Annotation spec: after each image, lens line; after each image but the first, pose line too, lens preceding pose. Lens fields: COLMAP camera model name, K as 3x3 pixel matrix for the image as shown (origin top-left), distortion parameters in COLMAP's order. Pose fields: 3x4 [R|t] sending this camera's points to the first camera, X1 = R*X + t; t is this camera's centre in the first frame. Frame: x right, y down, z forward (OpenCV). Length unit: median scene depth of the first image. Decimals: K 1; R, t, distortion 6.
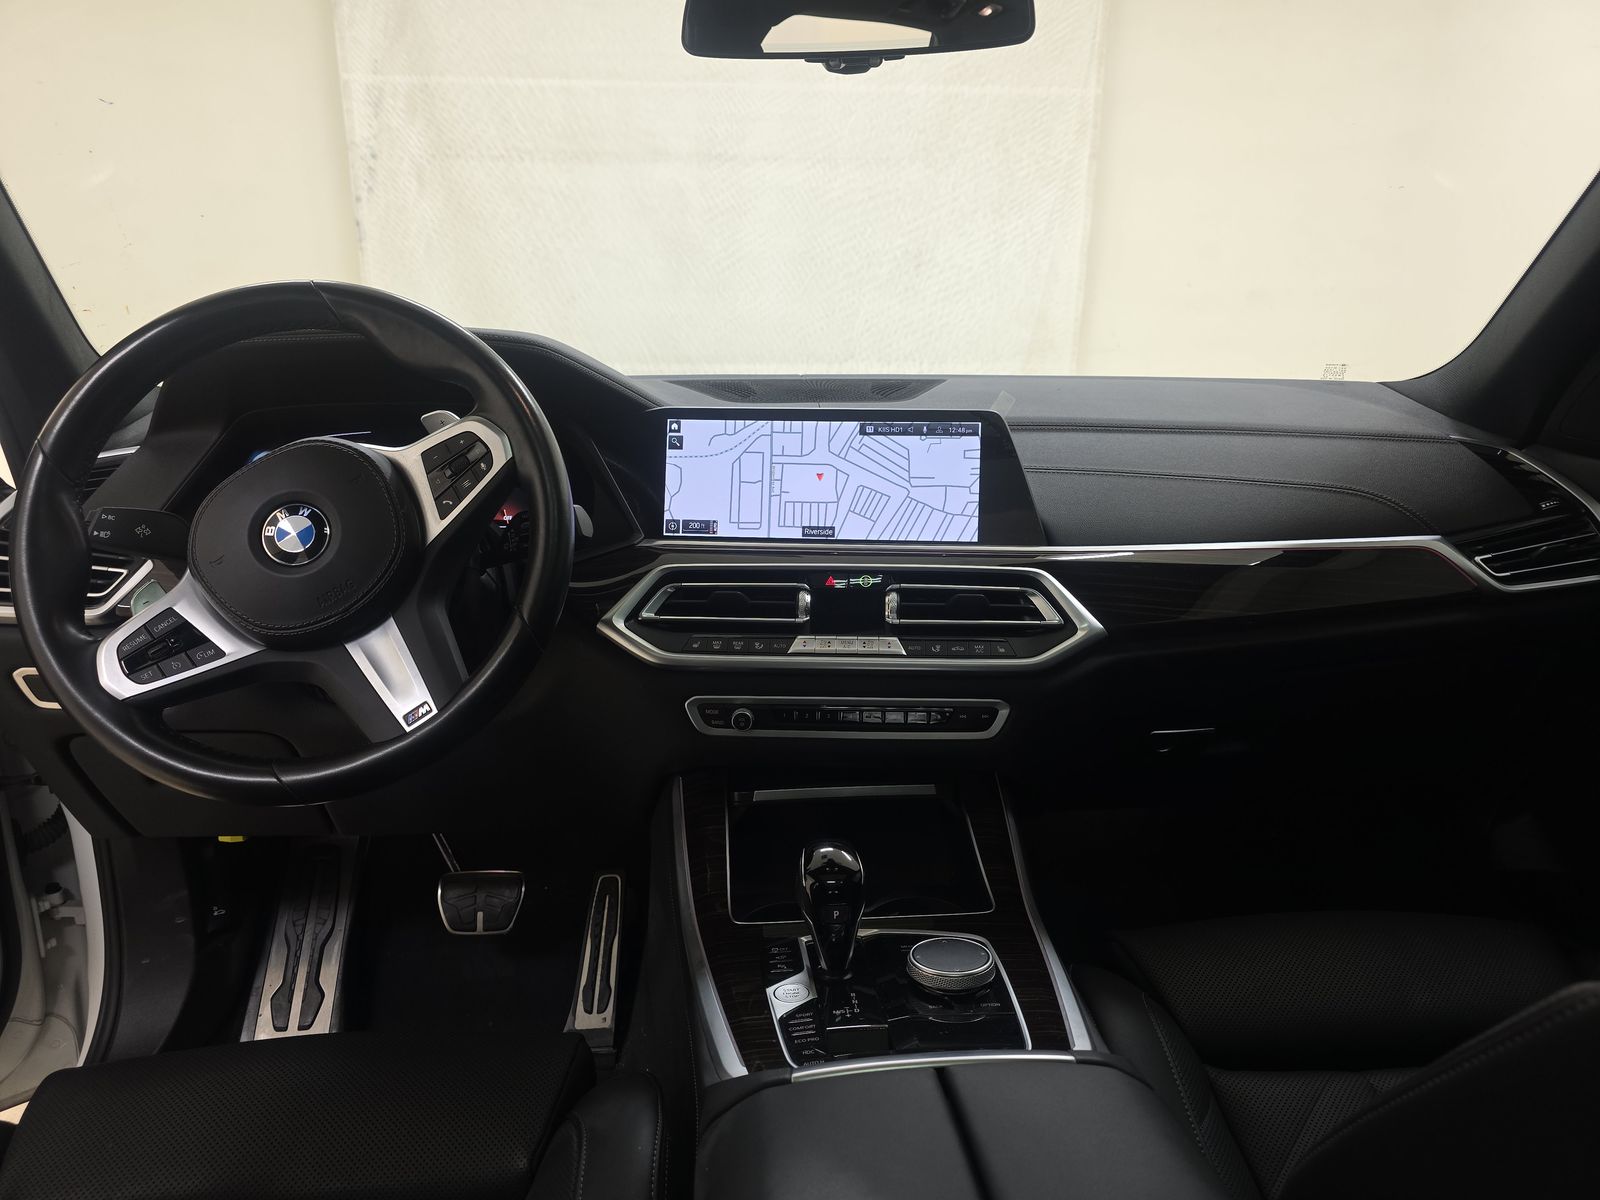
lens RADIAL K [[1114.8, 0, 812.1], [0, 1114.8, 601.5], [0, 0, 1]] dist [0.020706, -0.025406]
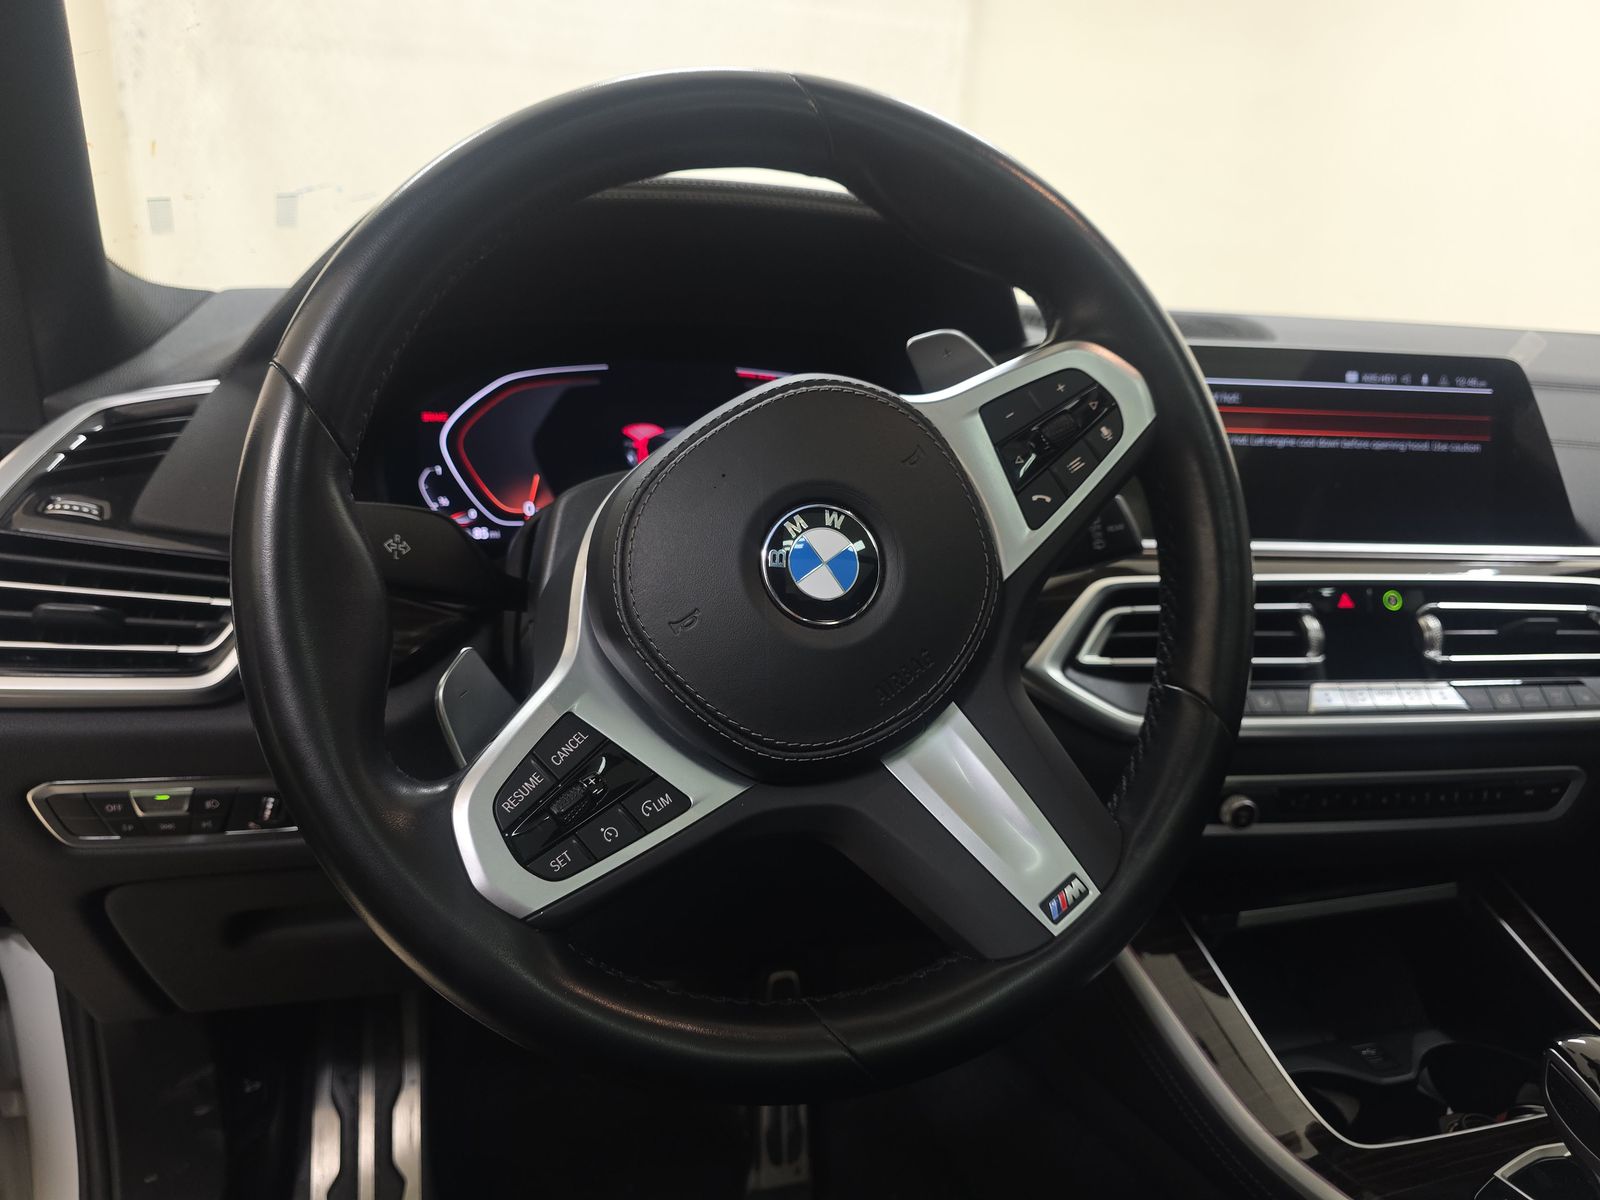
lens RADIAL K [[1114.8, 0, 788.6], [0, 1114.8, 599.5], [0, 0, 1]] dist [0.020706, -0.025406]
pose [[0.981074, -0.014752, 0.193069, -0.548823], [0.006670, 0.999077, 0.042446, -0.062257], [-0.193517, -0.040355, 0.980267, 0.475996]]
